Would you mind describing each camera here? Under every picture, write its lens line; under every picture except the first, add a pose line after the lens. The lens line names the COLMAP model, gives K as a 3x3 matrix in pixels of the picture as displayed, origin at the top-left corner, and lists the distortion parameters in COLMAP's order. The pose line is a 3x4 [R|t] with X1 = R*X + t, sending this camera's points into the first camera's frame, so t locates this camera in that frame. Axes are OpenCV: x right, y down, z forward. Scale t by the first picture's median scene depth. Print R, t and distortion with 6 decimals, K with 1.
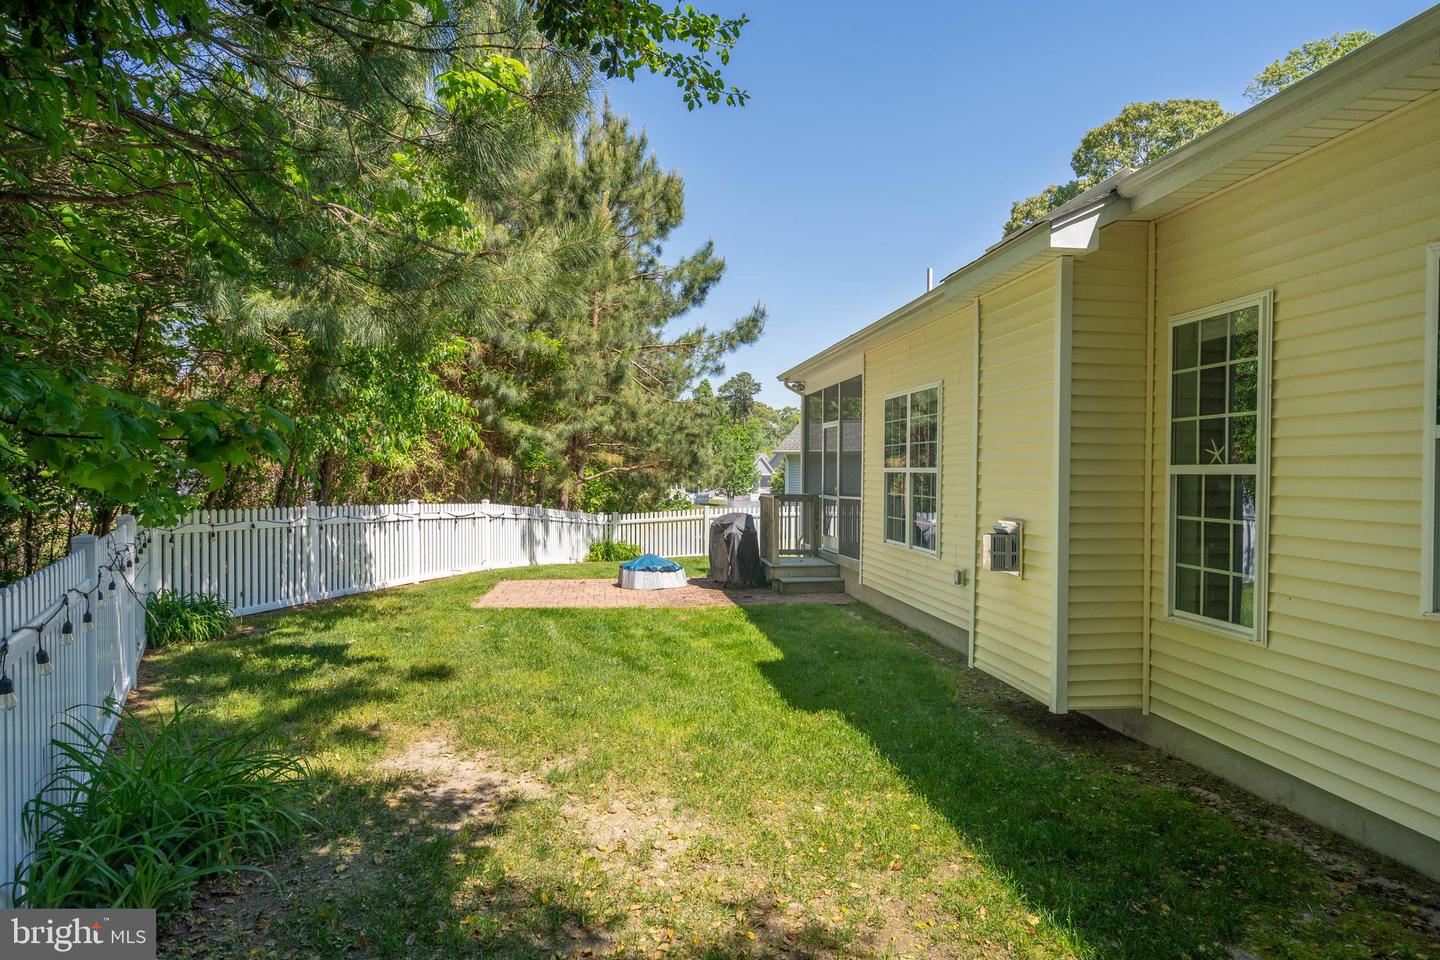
lens RADIAL K [[831.8, 0, 720.0], [0, 831.8, 480.0], [0, 0, 1]] dist [-0.000047, -0.000026]
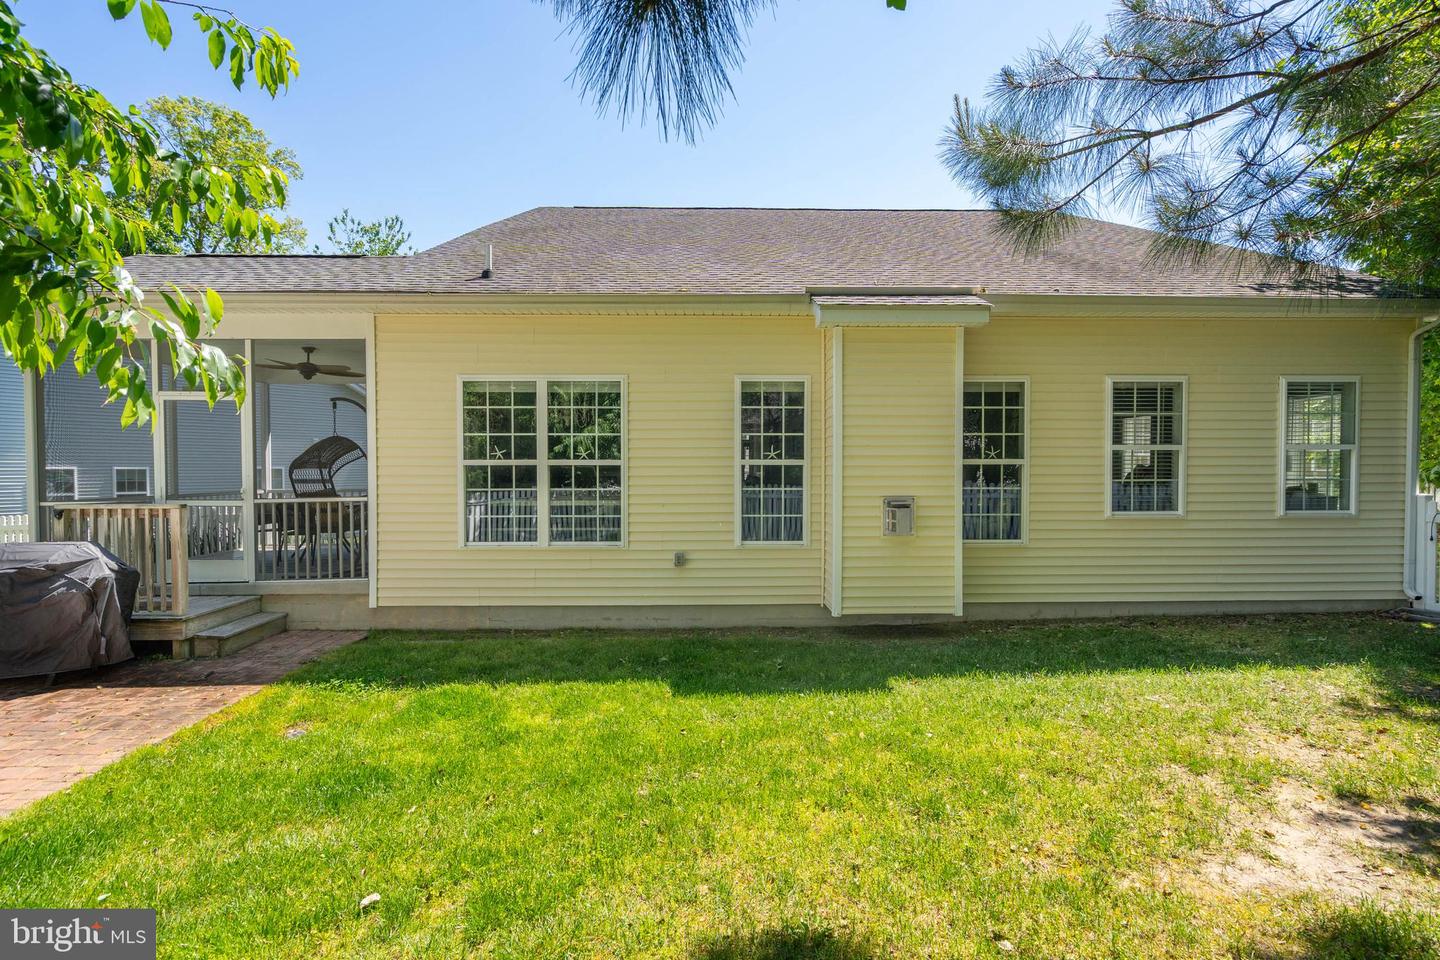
lens RADIAL K [[660.1, 0, 720.0], [0, 660.1, 480.0], [0, 0, 1]] dist [-0.010995, 0.000371]
pose [[0.098205, -0.003837, 0.995159, -0.948420], [0.006832, 0.999972, 0.003182, 0.019860], [-0.995143, 0.006487, 0.098228, 1.468194]]
